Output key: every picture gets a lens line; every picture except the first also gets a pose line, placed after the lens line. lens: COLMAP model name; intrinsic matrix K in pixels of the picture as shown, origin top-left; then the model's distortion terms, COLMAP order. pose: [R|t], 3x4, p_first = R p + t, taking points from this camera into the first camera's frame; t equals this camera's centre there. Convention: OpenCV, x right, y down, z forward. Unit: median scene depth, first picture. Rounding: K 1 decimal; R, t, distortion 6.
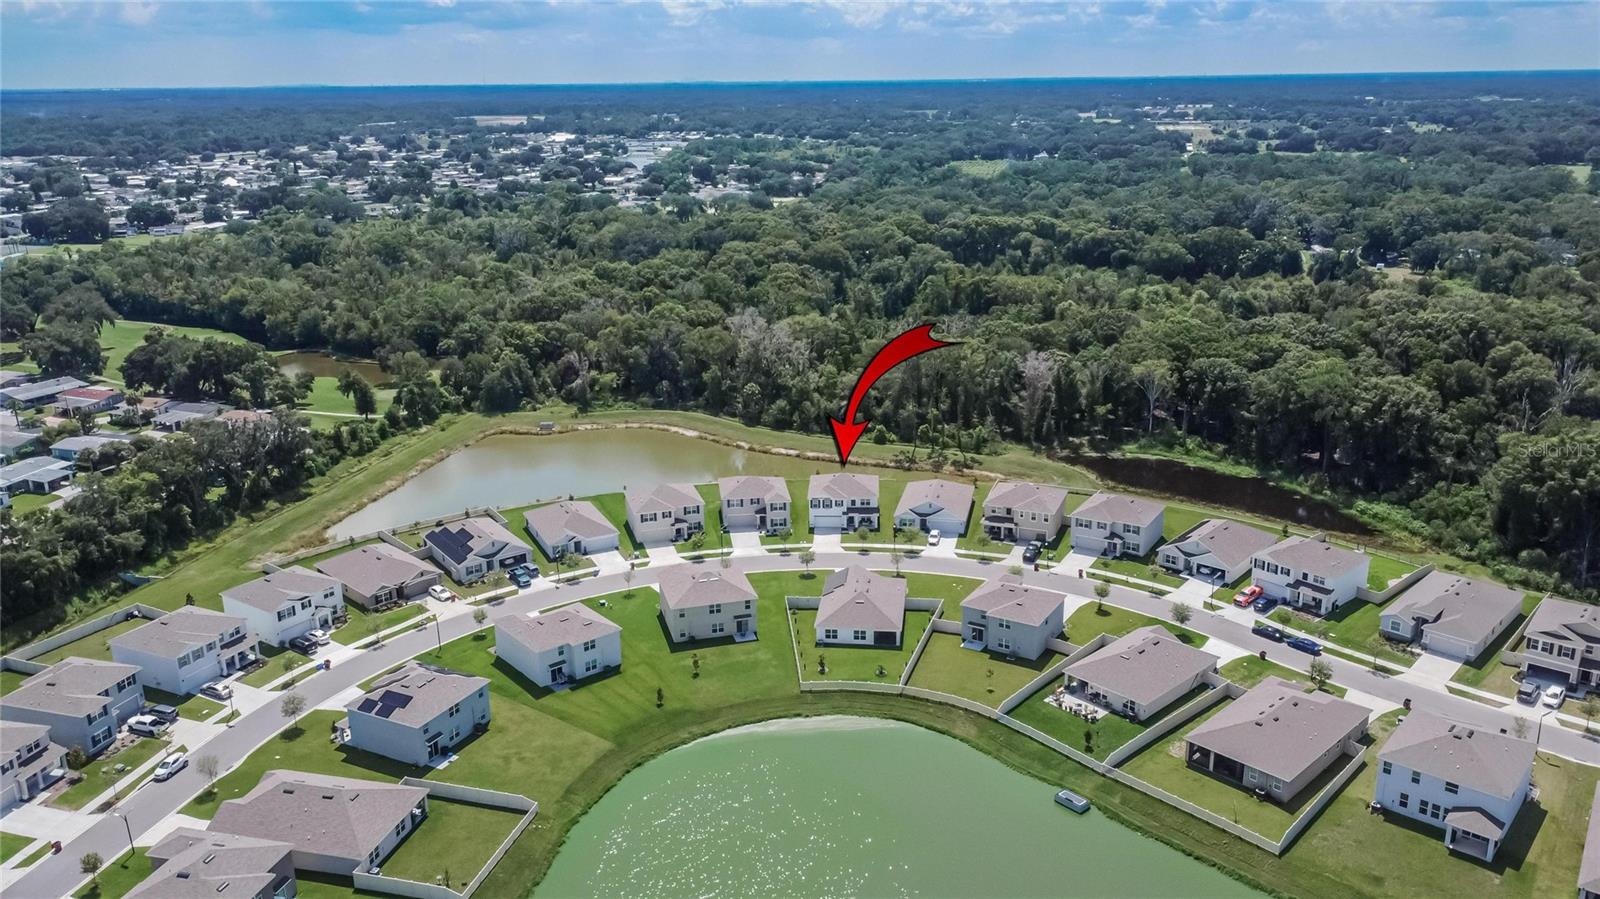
lens RADIAL K [[1235.4, 0, 800.0], [0, 1235.4, 449.5], [0, 0, 1]] dist [0.009427, 0.003968]
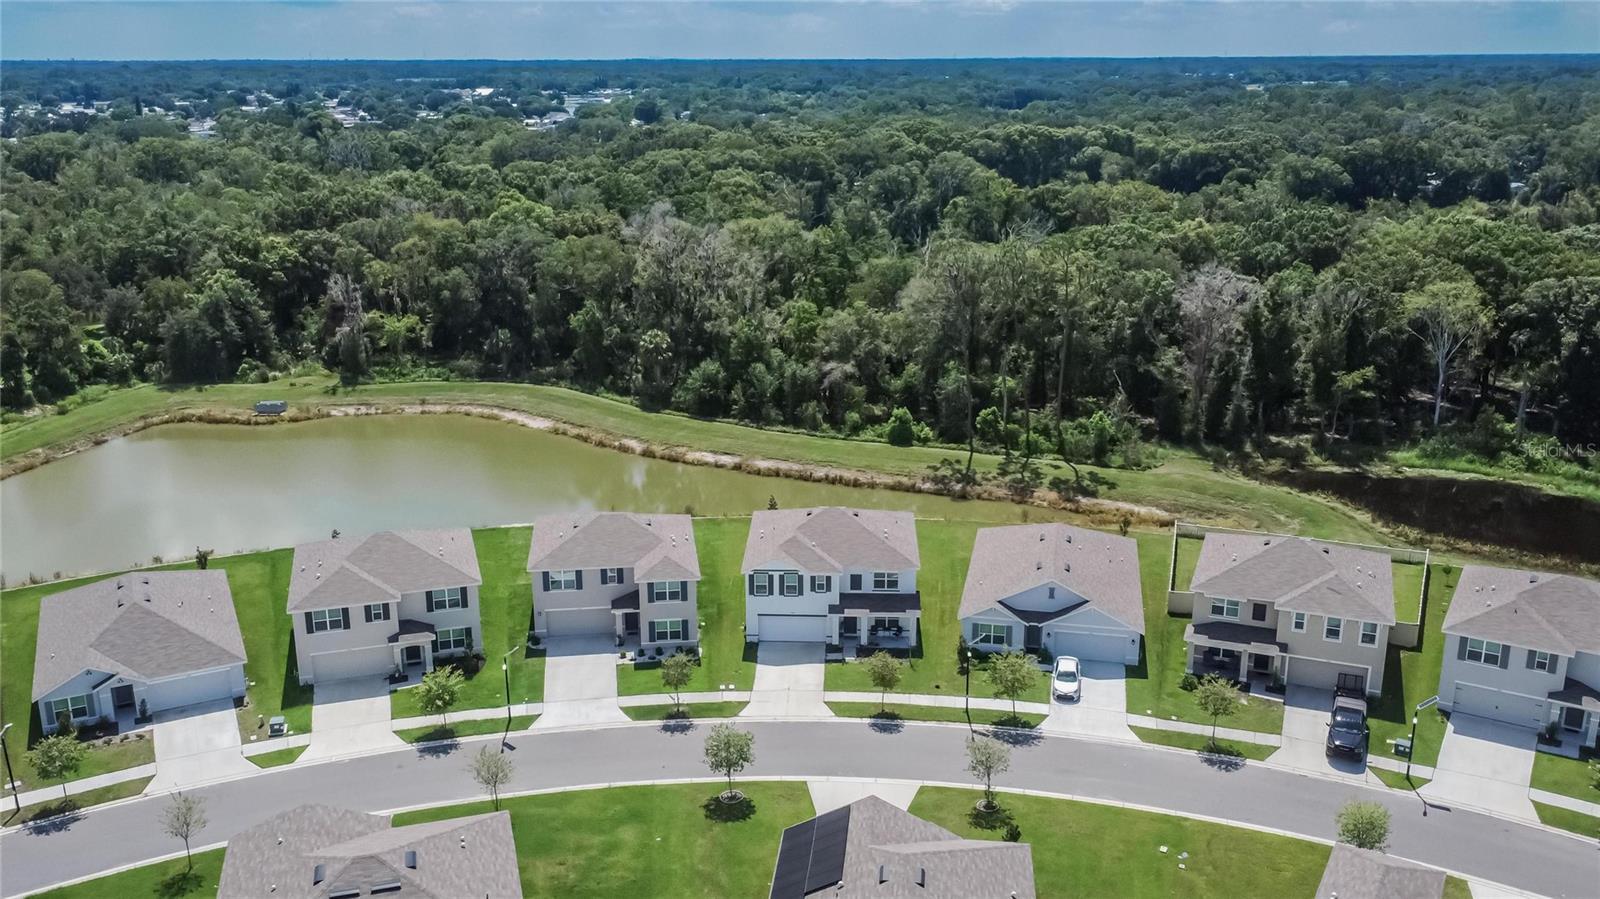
lens RADIAL K [[1235.4, 0, 800.0], [0, 1235.4, 449.5], [0, 0, 1]] dist [0.009427, 0.003968]
pose [[0.999781, 0.009055, 0.018858, 0.014164], [-0.008782, 0.999856, -0.014487, 0.005011], [-0.018986, 0.014318, 0.999717, 0.498075]]
